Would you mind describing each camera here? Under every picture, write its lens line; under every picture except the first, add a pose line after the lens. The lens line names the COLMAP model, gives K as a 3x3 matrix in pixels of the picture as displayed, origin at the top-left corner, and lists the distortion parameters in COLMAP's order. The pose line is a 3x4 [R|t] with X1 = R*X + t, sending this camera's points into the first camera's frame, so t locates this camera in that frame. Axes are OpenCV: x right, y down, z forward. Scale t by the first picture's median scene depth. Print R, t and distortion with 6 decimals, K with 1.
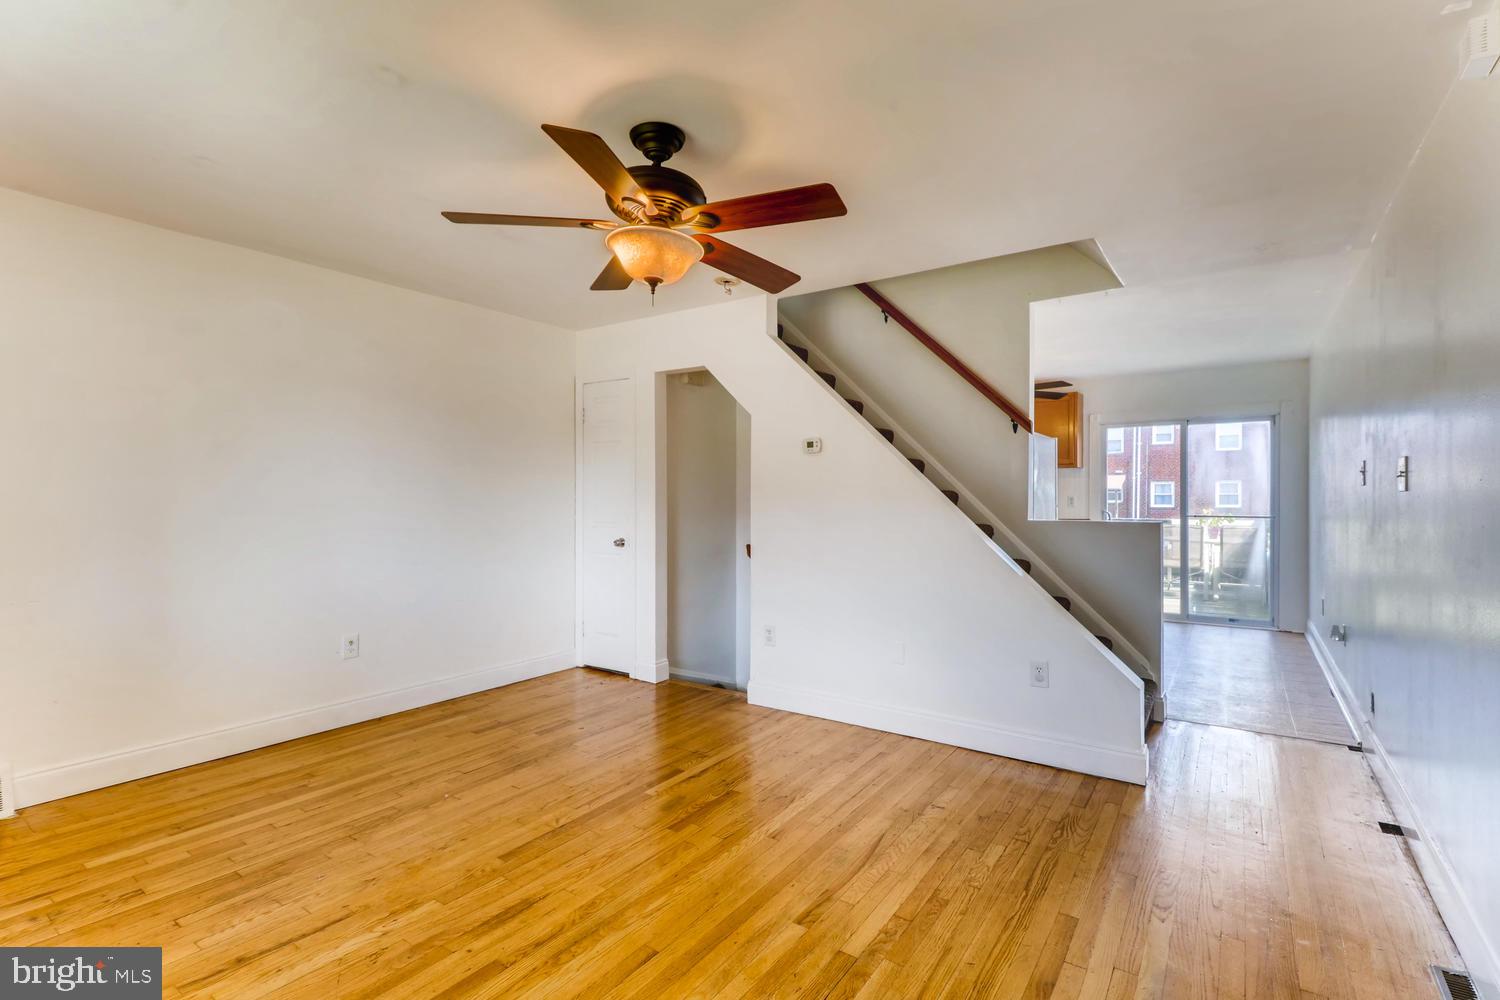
lens RADIAL K [[689.9, 0, 754.6], [0, 689.9, 490.9], [0, 0, 1]] dist [0.023160, -0.015677]
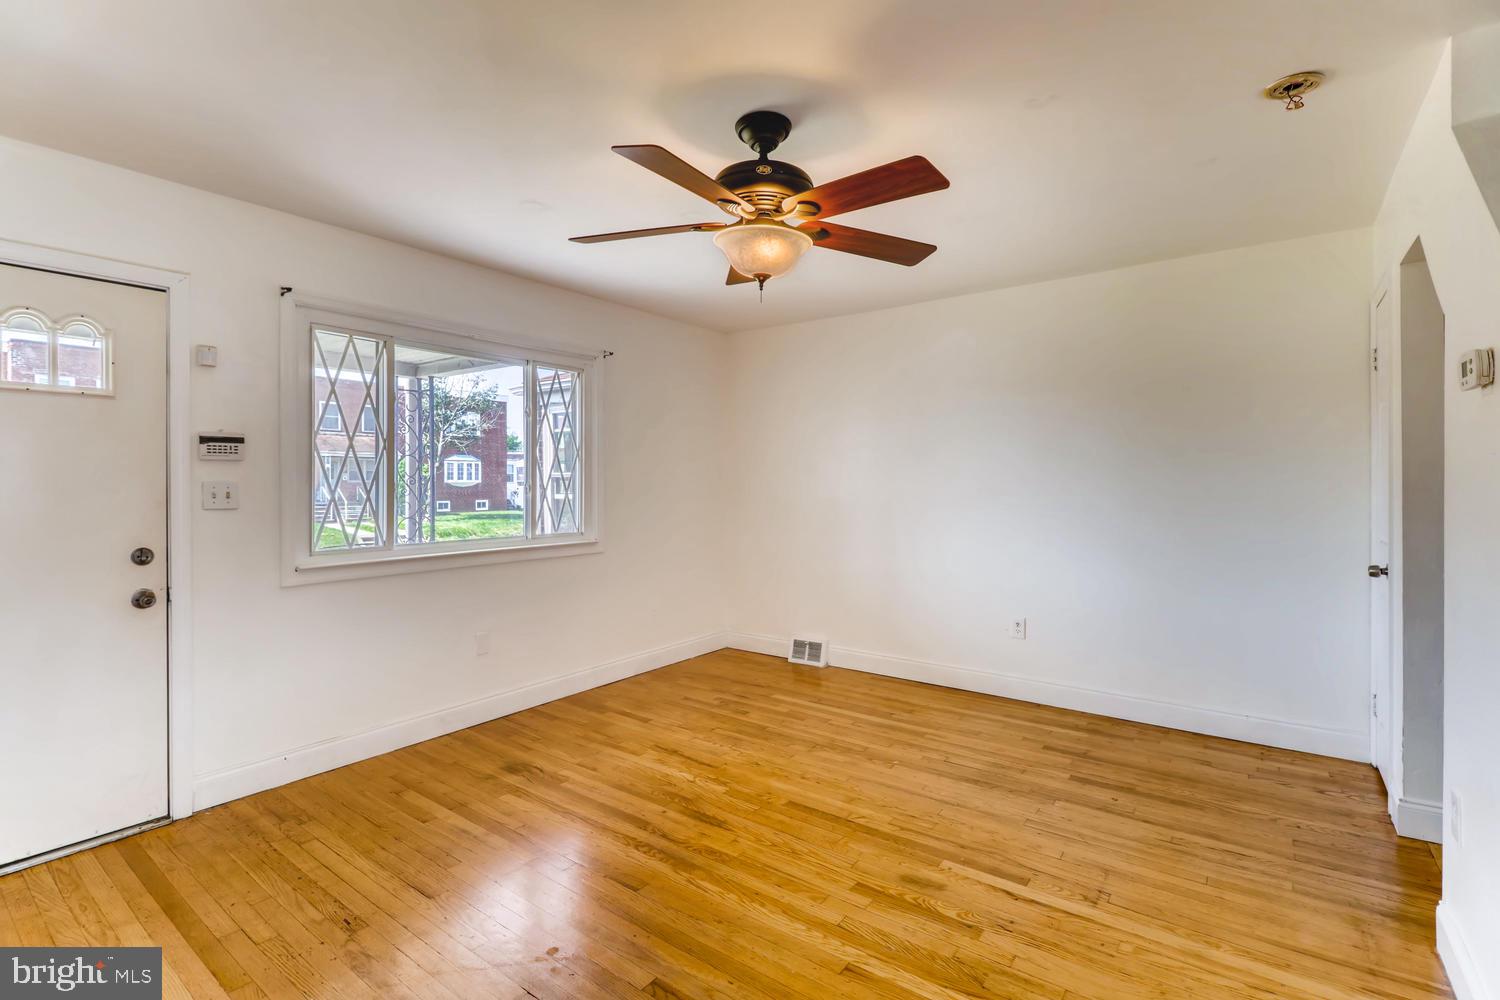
lens RADIAL K [[689.9, 0, 754.6], [0, 689.9, 490.9], [0, 0, 1]] dist [0.023160, -0.015677]
pose [[-0.031799, 0.009939, -0.999445, 0.679730], [0.010886, 0.999895, 0.009597, -0.003724], [0.999435, -0.010575, -0.031904, 0.848089]]
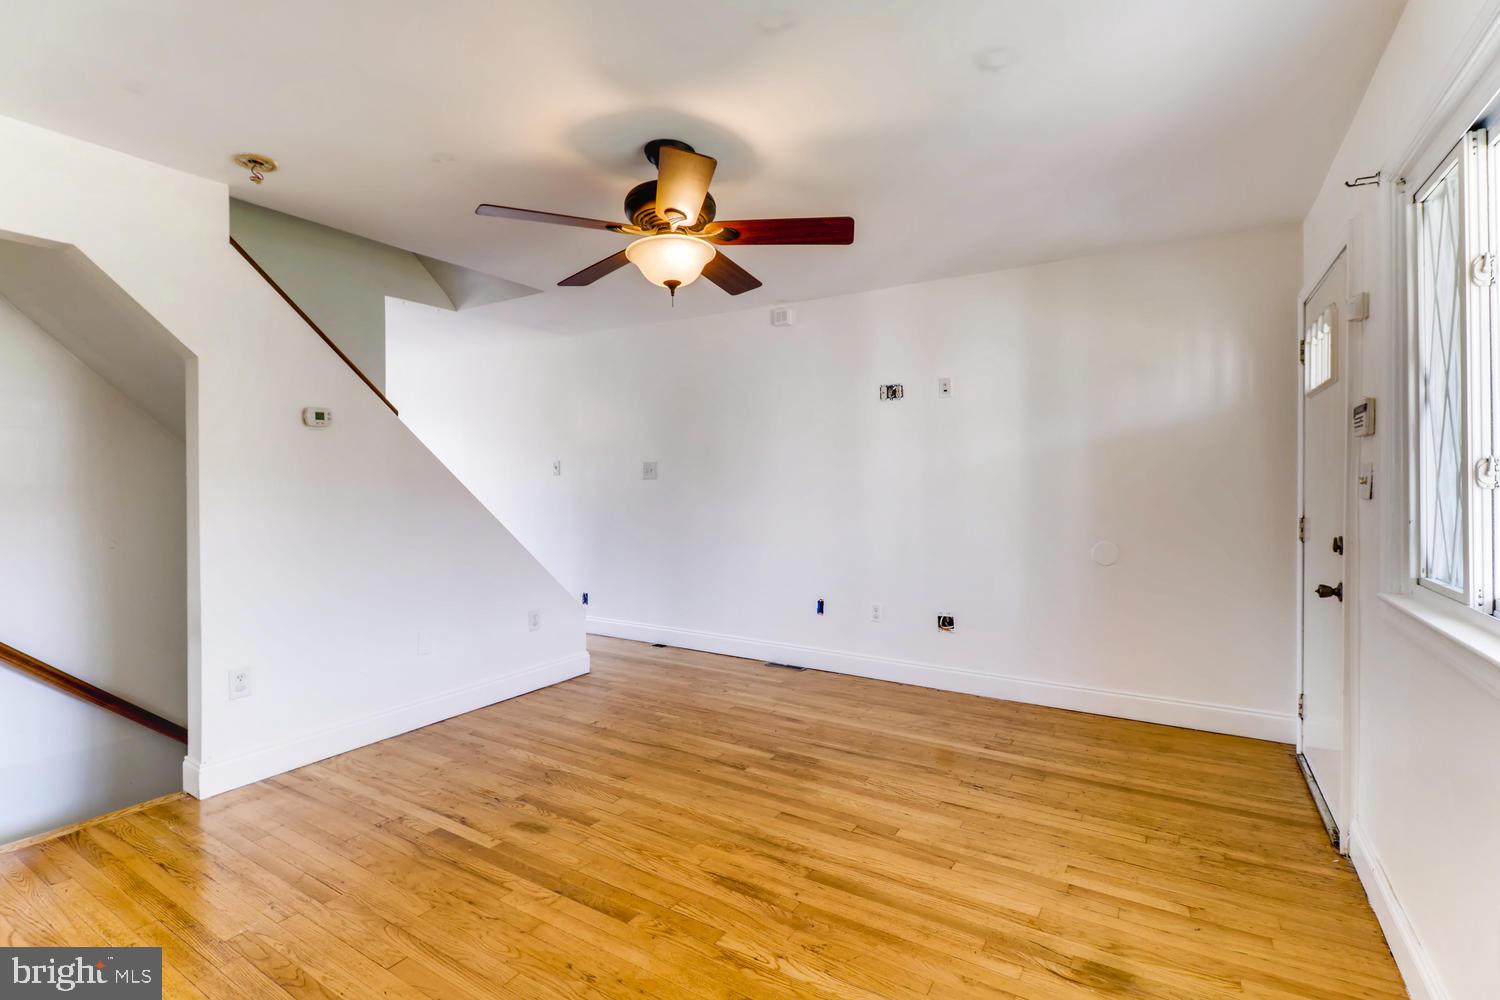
lens RADIAL K [[689.9, 0, 754.6], [0, 689.9, 490.9], [0, 0, 1]] dist [0.023160, -0.015677]
pose [[-0.054565, -0.011942, 0.998439, -1.021268], [-0.006368, 0.999912, 0.011612, 0.010126], [-0.998490, -0.005724, -0.054637, 0.774370]]
